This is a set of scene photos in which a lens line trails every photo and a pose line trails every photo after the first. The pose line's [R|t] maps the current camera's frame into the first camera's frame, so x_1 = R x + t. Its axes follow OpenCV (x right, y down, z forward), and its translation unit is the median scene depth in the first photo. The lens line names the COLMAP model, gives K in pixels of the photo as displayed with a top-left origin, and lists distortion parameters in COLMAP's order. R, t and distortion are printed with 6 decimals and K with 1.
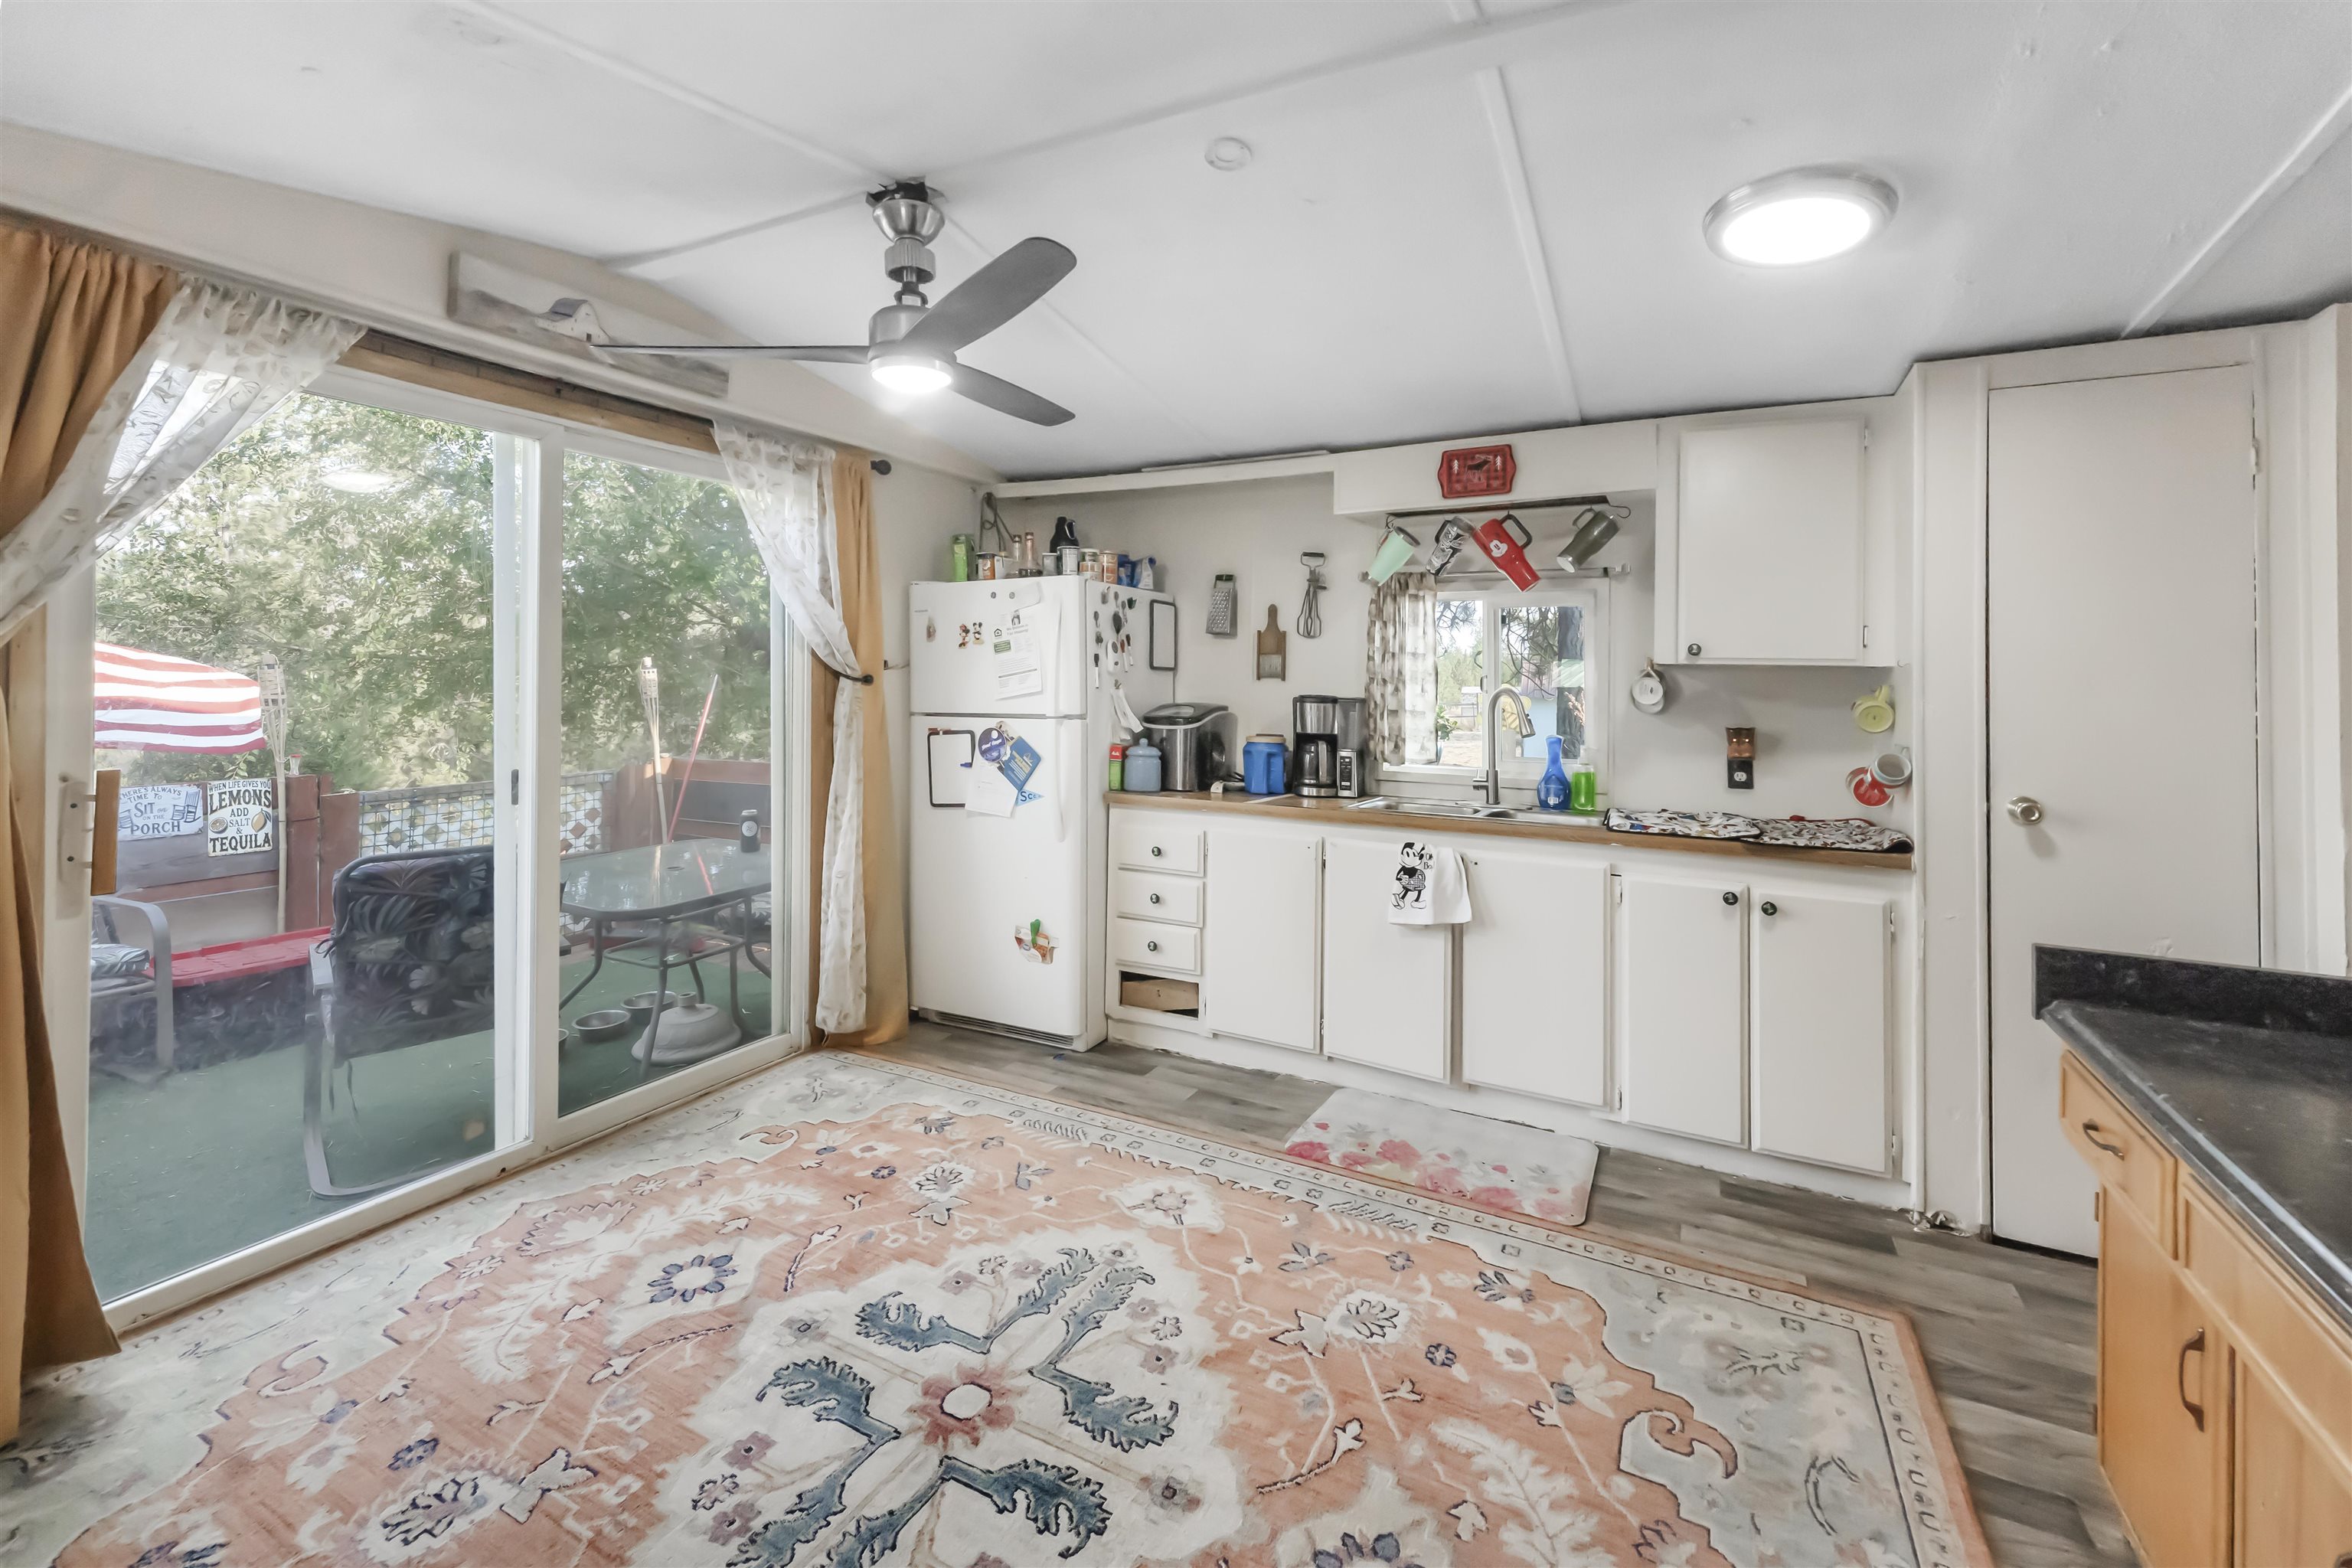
lens RADIAL K [[987.7, 0, 1165.8], [0, 987.7, 667.8], [0, 0, 1]] dist [-0.005781, -0.000084]
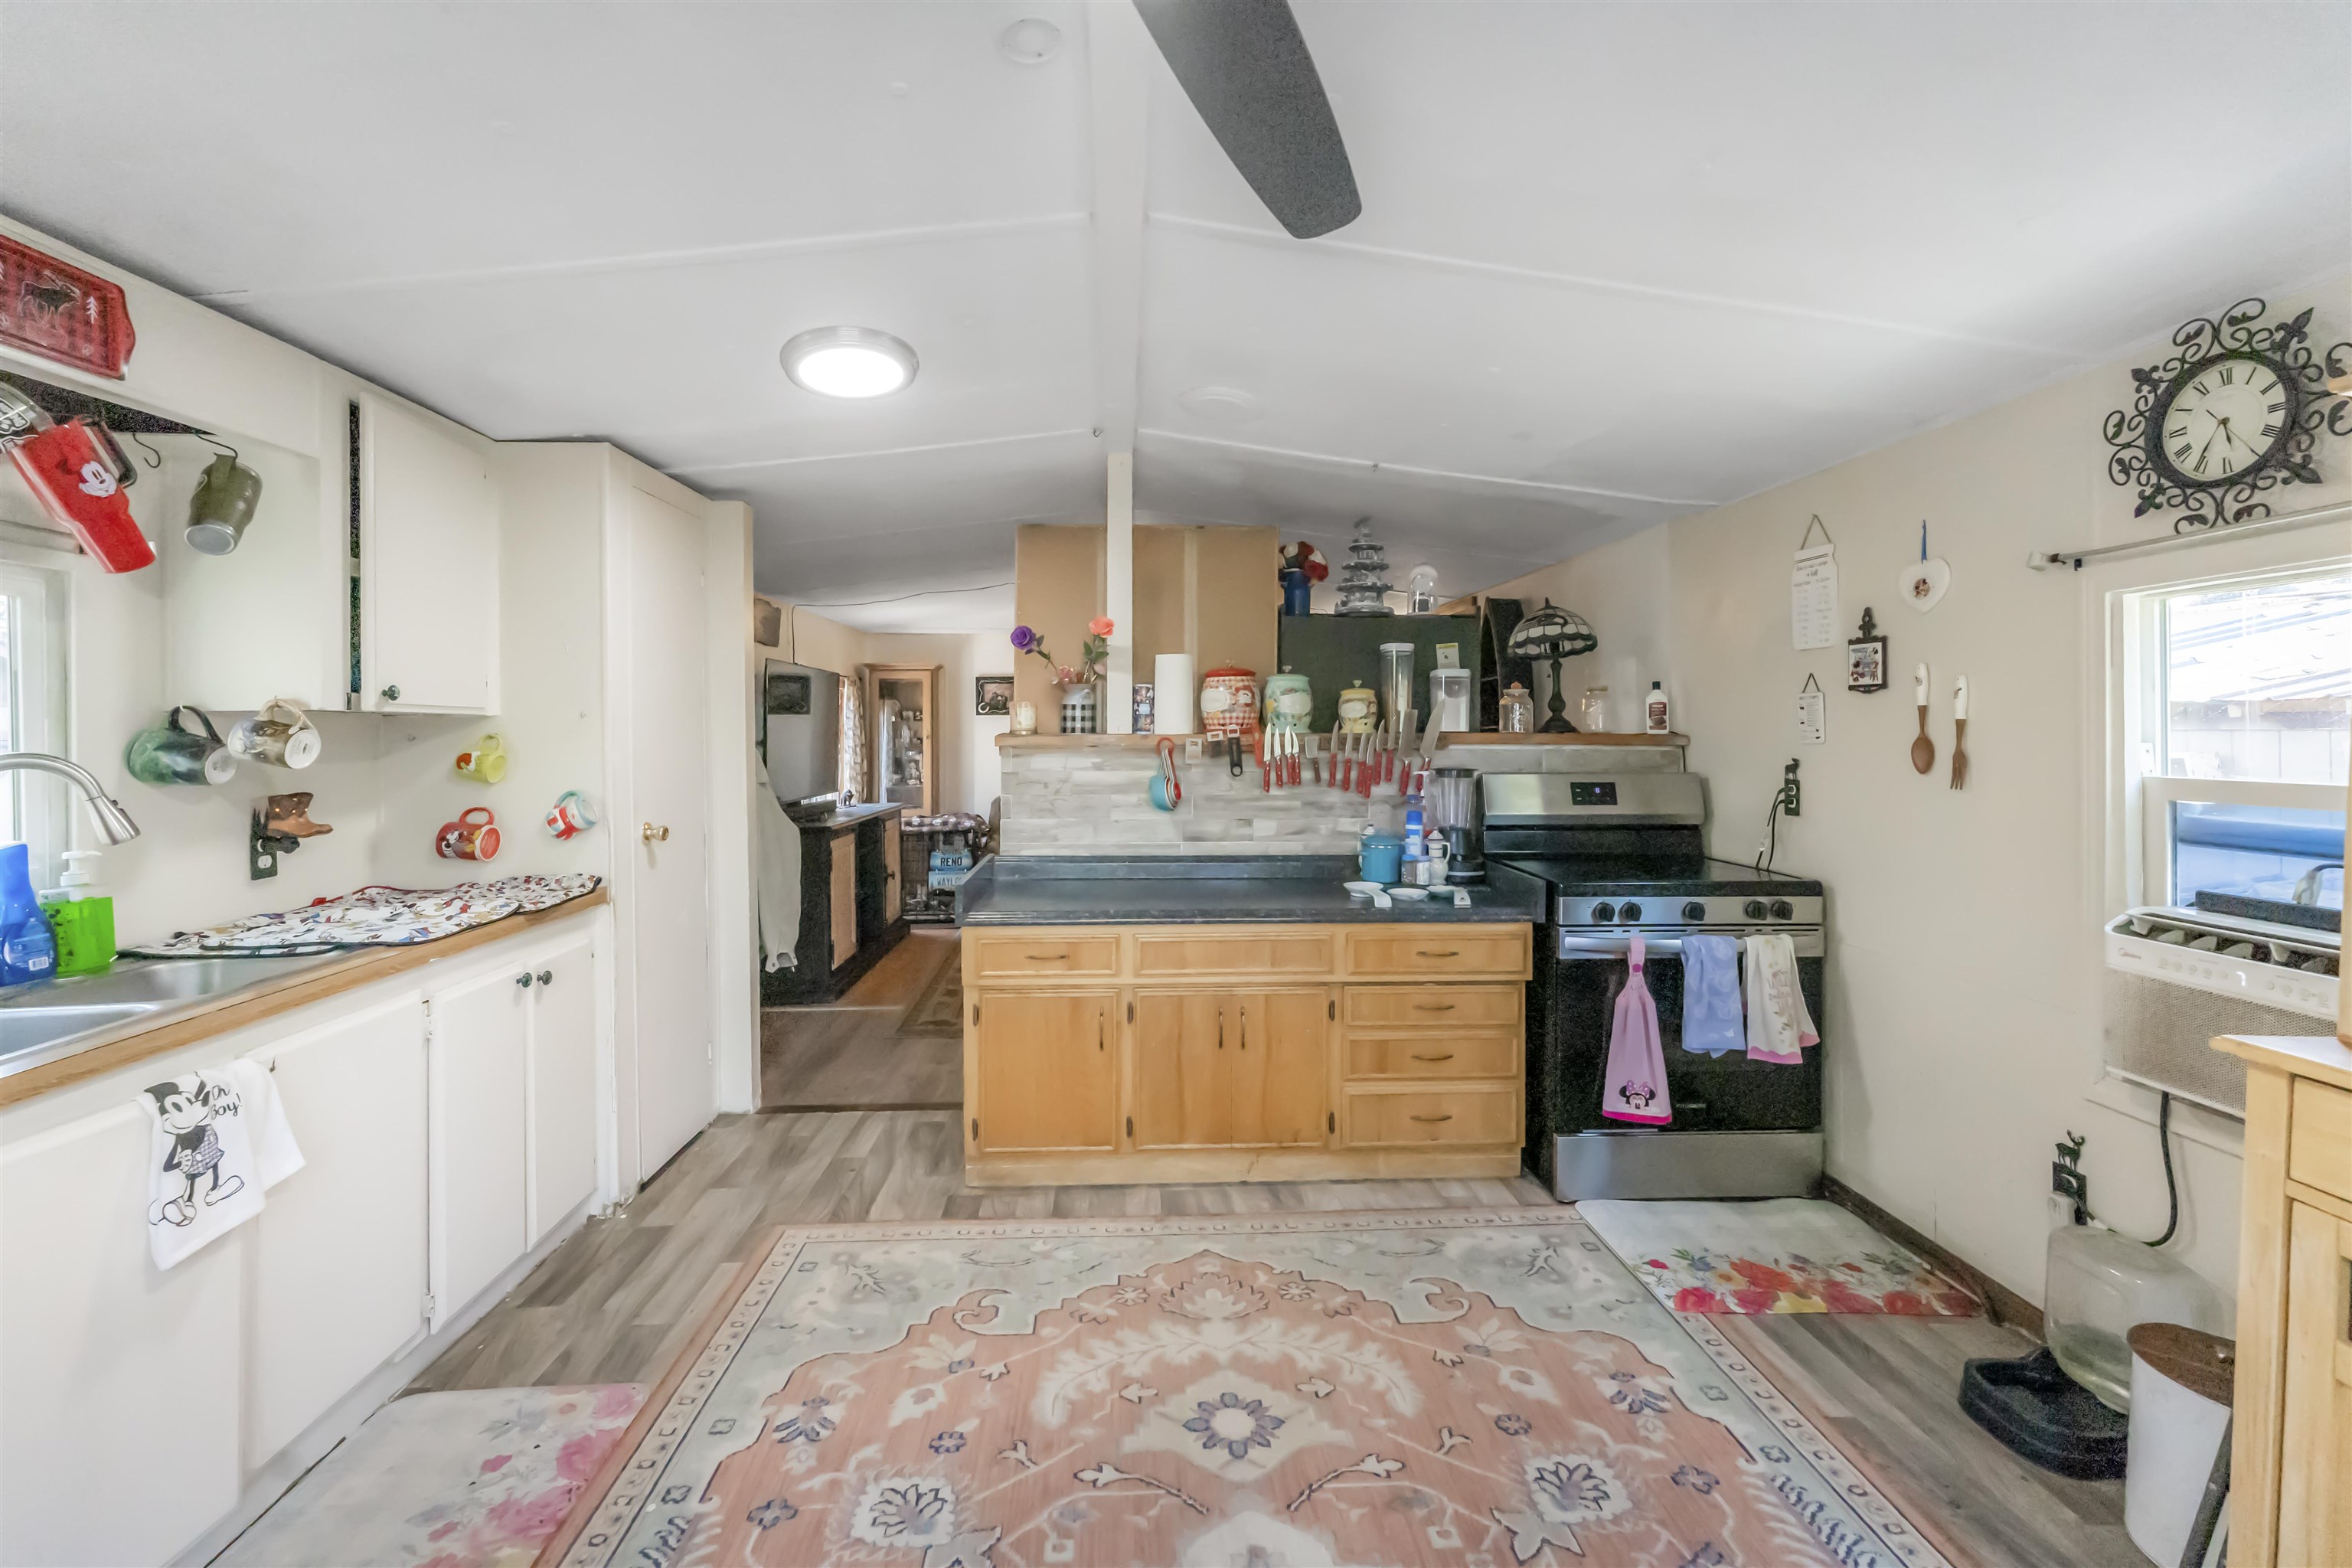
lens RADIAL K [[965.1, 0, 1168.6], [0, 965.1, 722.3], [0, 0, 1]] dist [-0.001177, -0.000153]
pose [[-0.519271, -0.008763, 0.854565, -0.506367], [-0.014319, 0.999896, 0.001553, -0.006145], [-0.854490, -0.011430, -0.519343, 1.056074]]
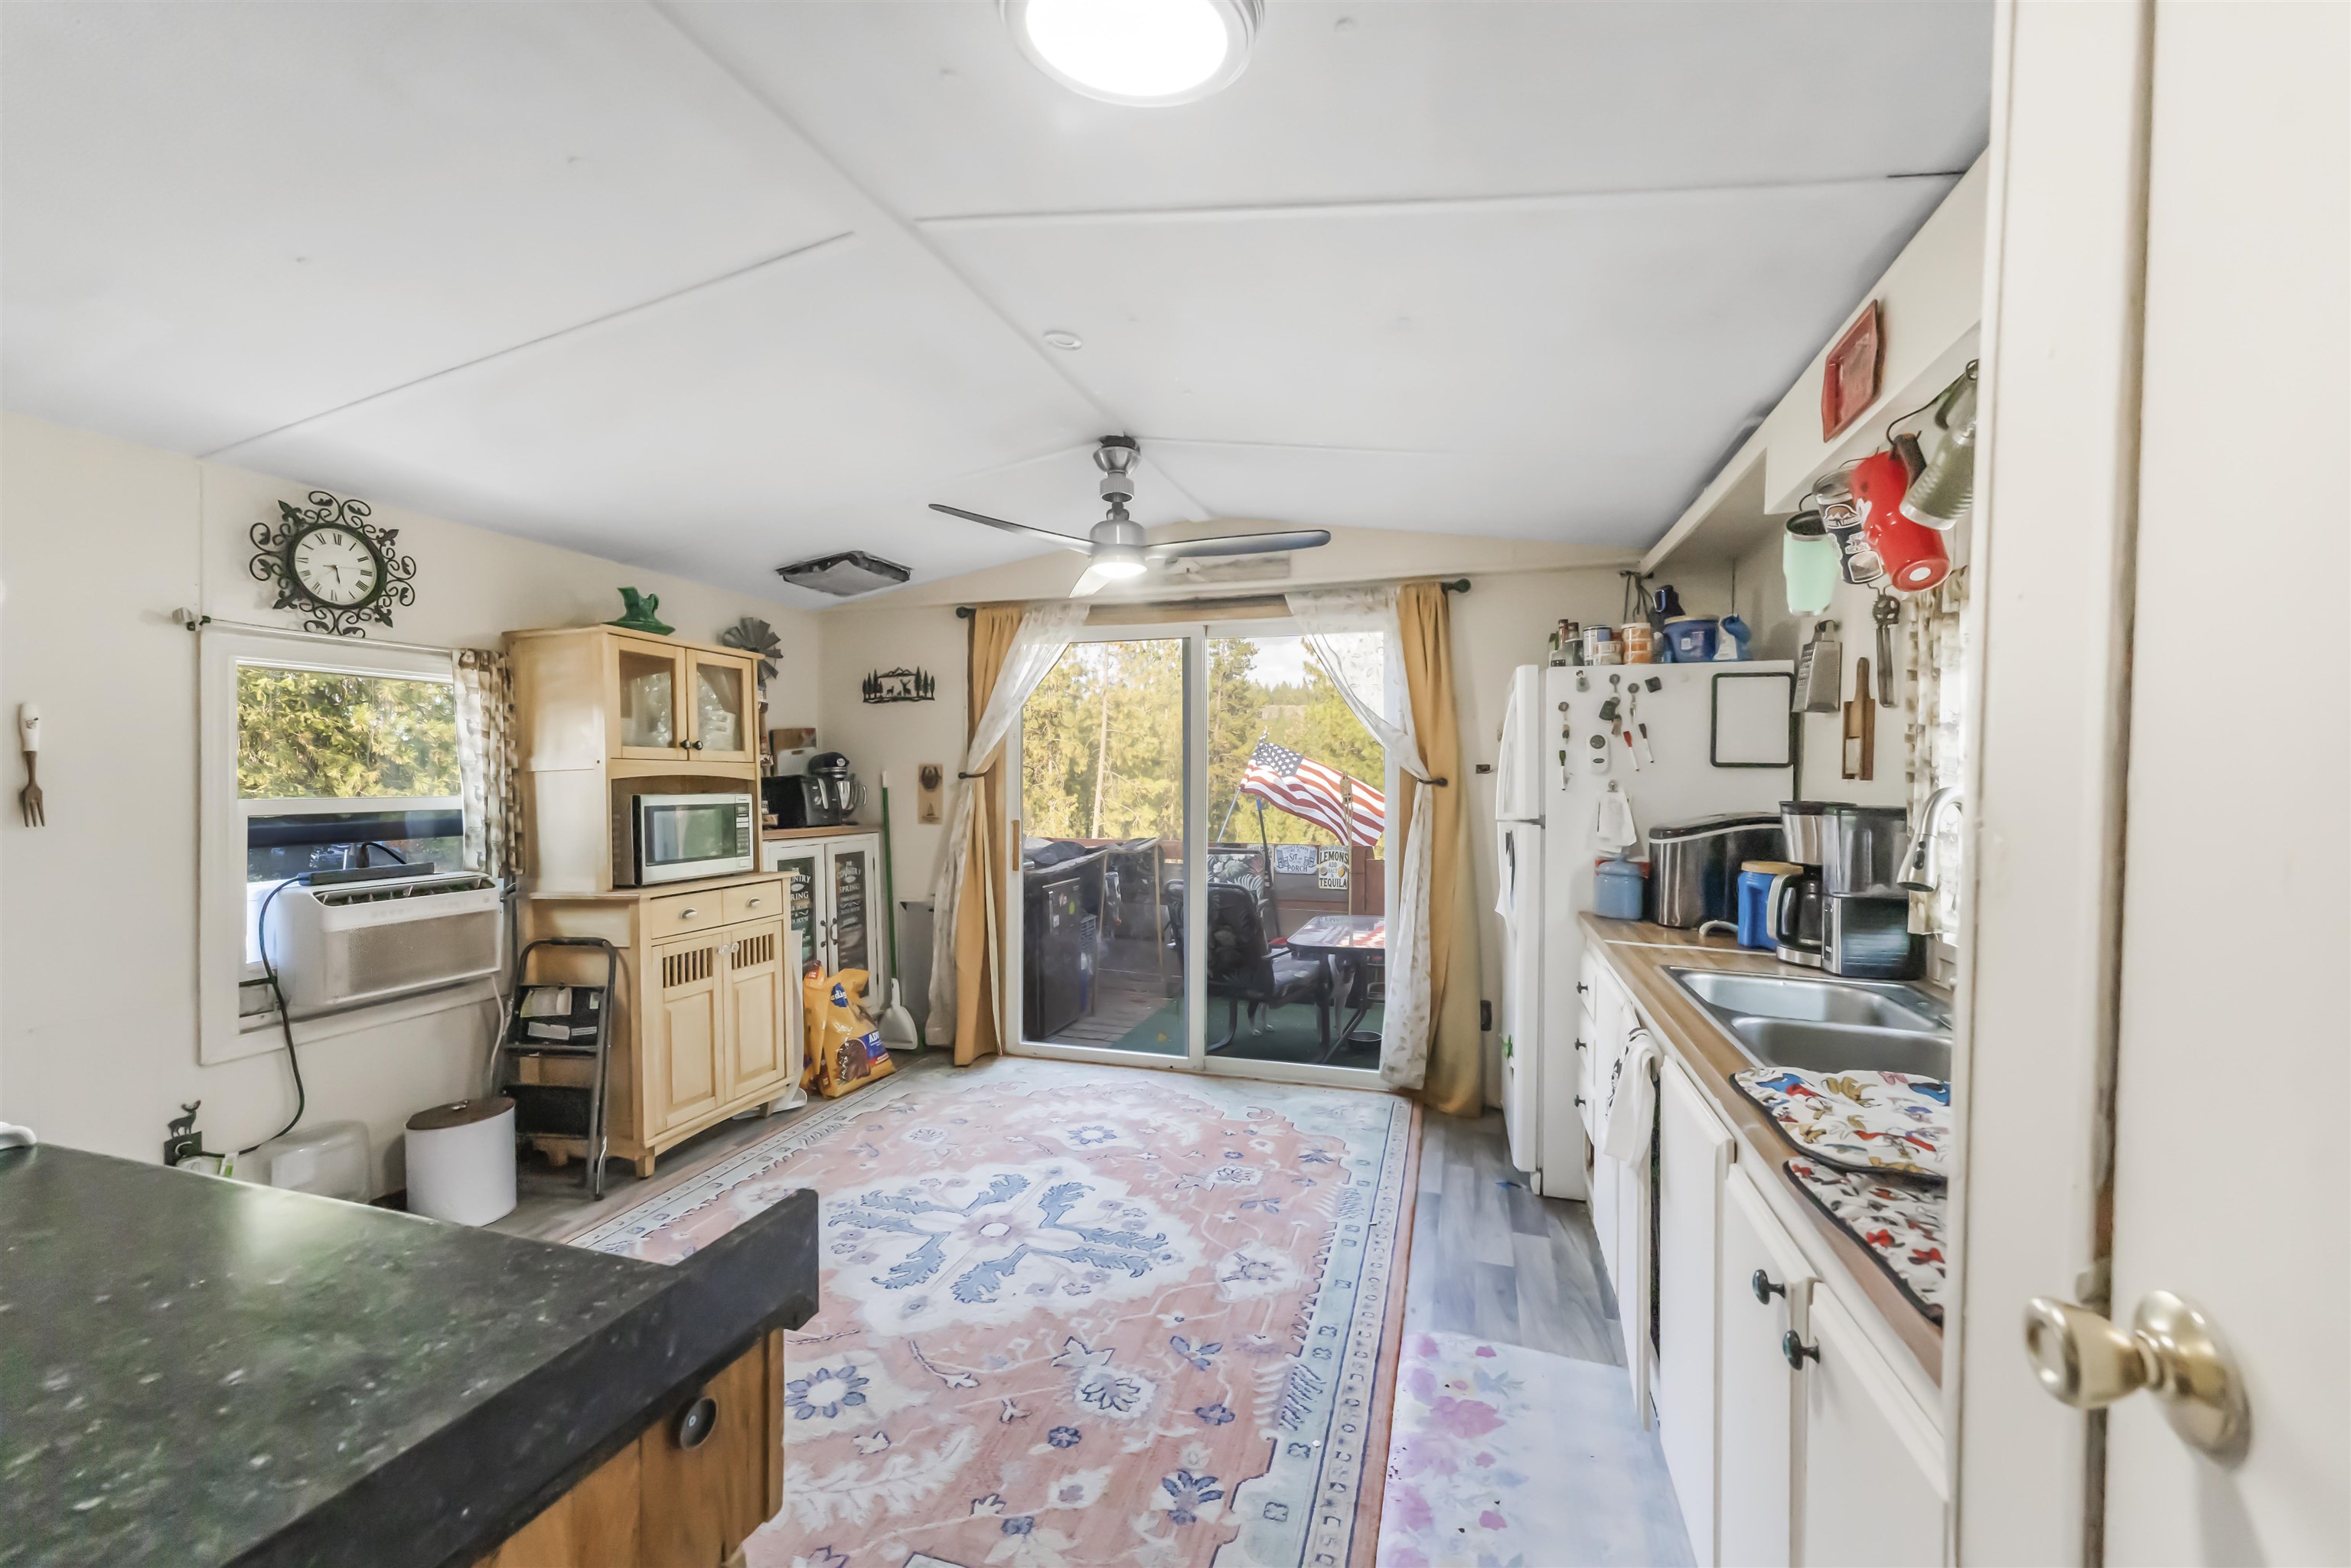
lens RADIAL K [[942.5, 0, 1175.5], [0, 942.5, 784.0], [0, 0, 1]] dist [0.001352, 0.000062]
pose [[0.188125, -0.003494, -0.982139, 1.013441], [0.007651, 0.999969, -0.002092, 0.021928], [0.982115, -0.007121, 0.188146, 0.751958]]
